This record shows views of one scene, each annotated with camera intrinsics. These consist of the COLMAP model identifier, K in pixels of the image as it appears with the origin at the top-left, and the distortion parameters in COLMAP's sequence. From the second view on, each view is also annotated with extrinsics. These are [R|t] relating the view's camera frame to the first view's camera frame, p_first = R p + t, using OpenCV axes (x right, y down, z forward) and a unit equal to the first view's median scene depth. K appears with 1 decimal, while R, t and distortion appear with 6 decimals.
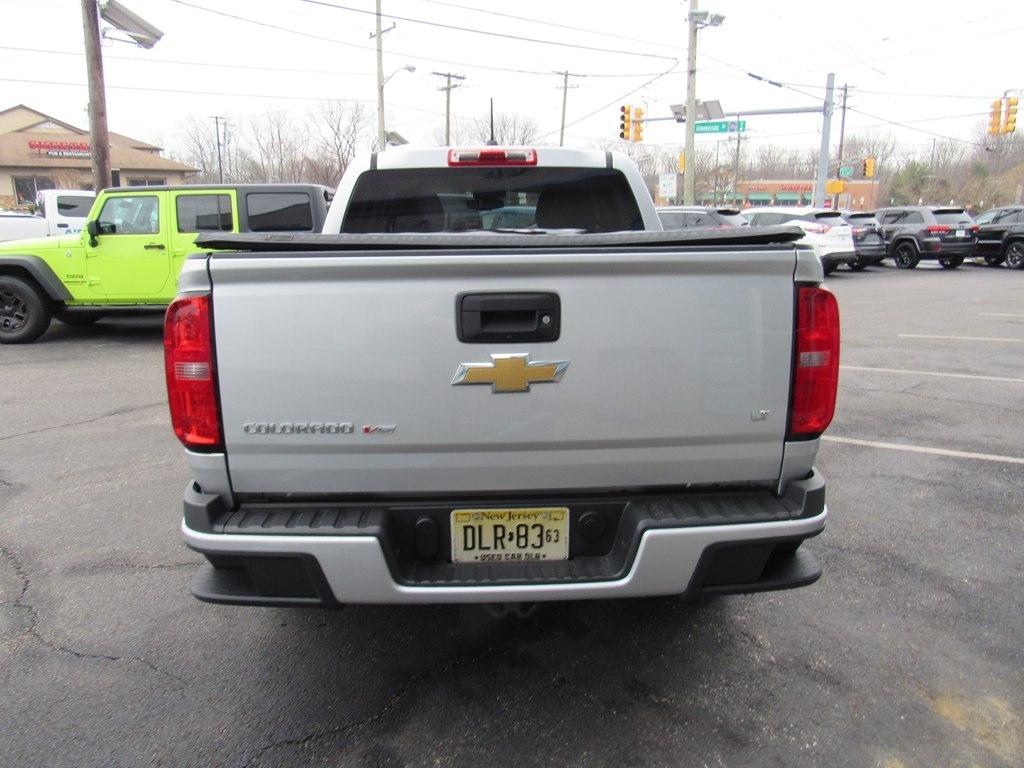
lens RADIAL K [[716.3, 0, 496.1], [0, 716.3, 360.4], [0, 0, 1]] dist [-0.006101, -0.002449]
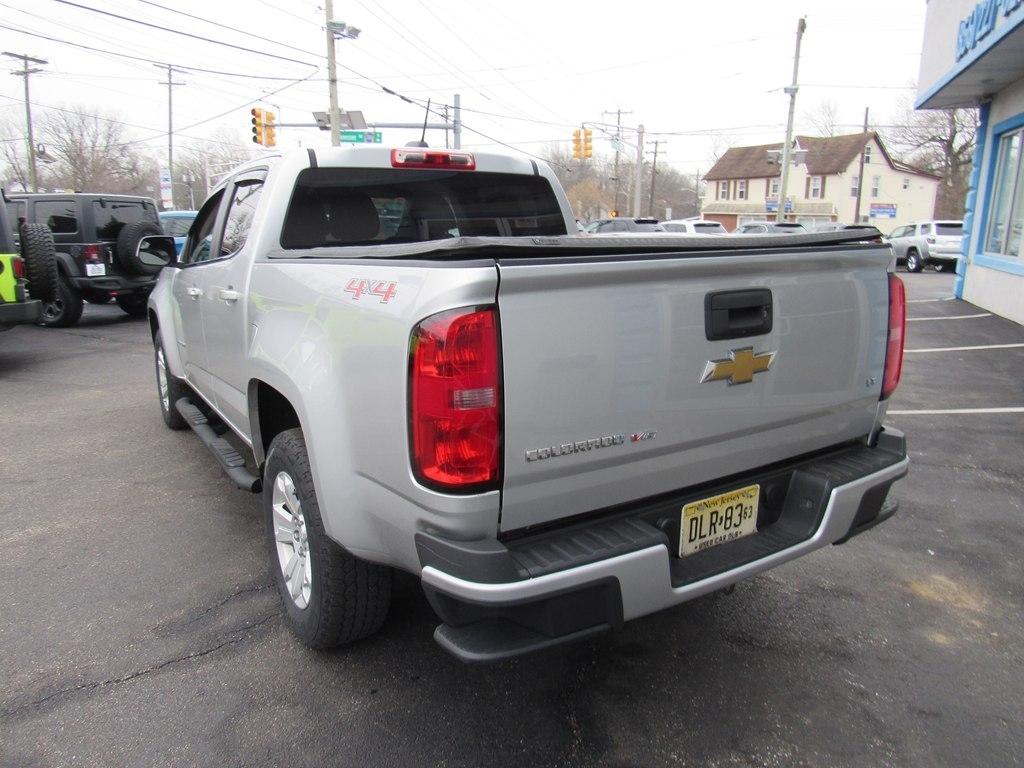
lens RADIAL K [[719.0, 0, 492.3], [0, 719.0, 362.3], [0, 0, 1]] dist [0.000428, 0.004750]
pose [[0.870625, -0.087928, 0.484025, -0.671245], [0.092168, 0.995629, 0.015081, -0.030615], [-0.483236, 0.031482, 0.874924, 0.193543]]
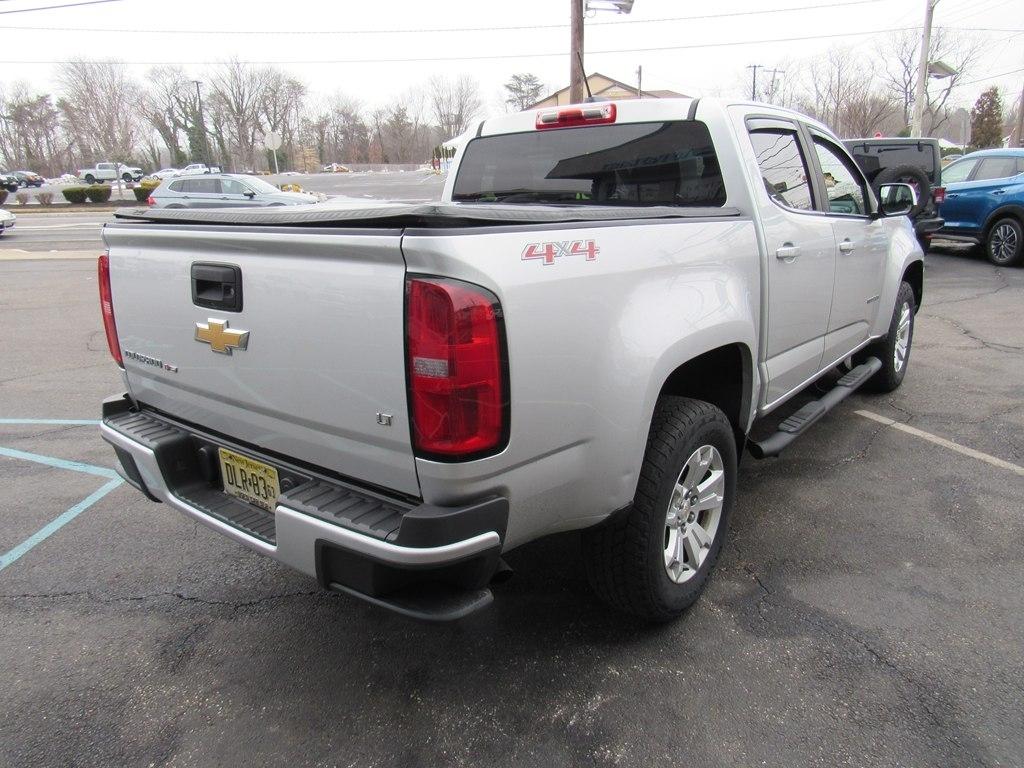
lens RADIAL K [[716.3, 0, 496.1], [0, 716.3, 360.4], [0, 0, 1]] dist [-0.006101, -0.002449]
pose [[0.756805, 0.146490, -0.637014, 0.871939], [-0.104382, 0.989142, 0.103456, -0.087168], [0.645252, -0.011803, 0.763878, 0.341665]]
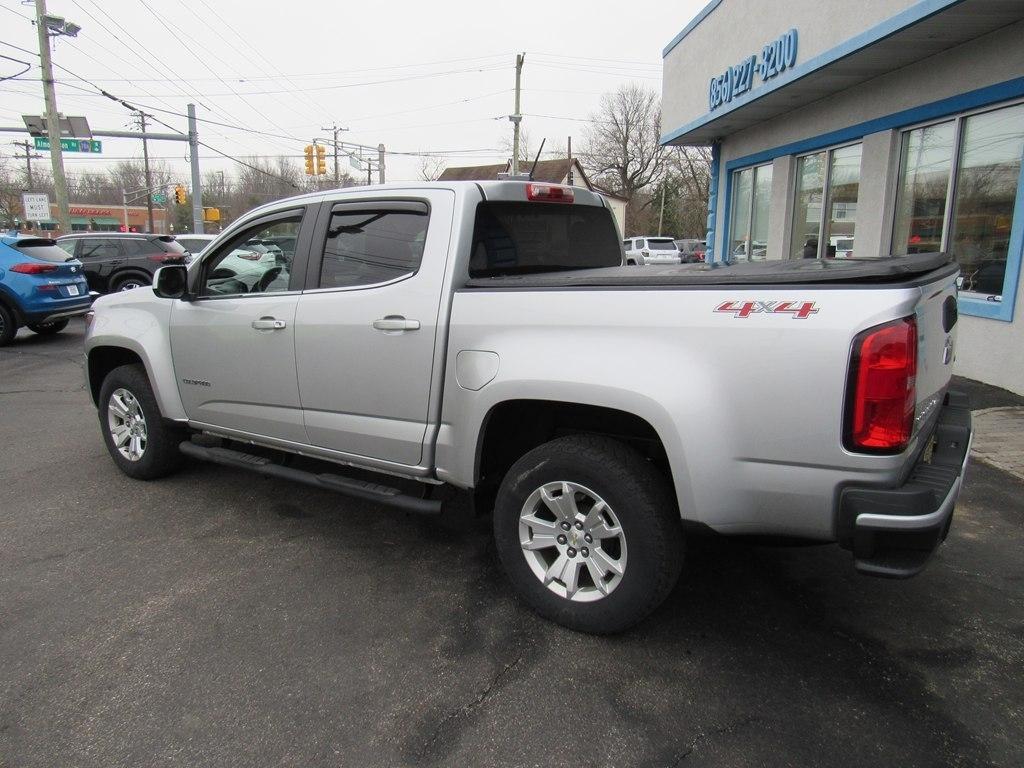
lens RADIAL K [[730.4, 0, 473.7], [0, 730.4, 353.6], [0, 0, 1]] dist [-0.006973, -0.002862]
pose [[0.636032, -0.117574, 0.762653, -1.414518], [0.152862, 0.987936, 0.024822, -0.133899], [-0.756371, 0.100793, 0.646331, 0.598717]]
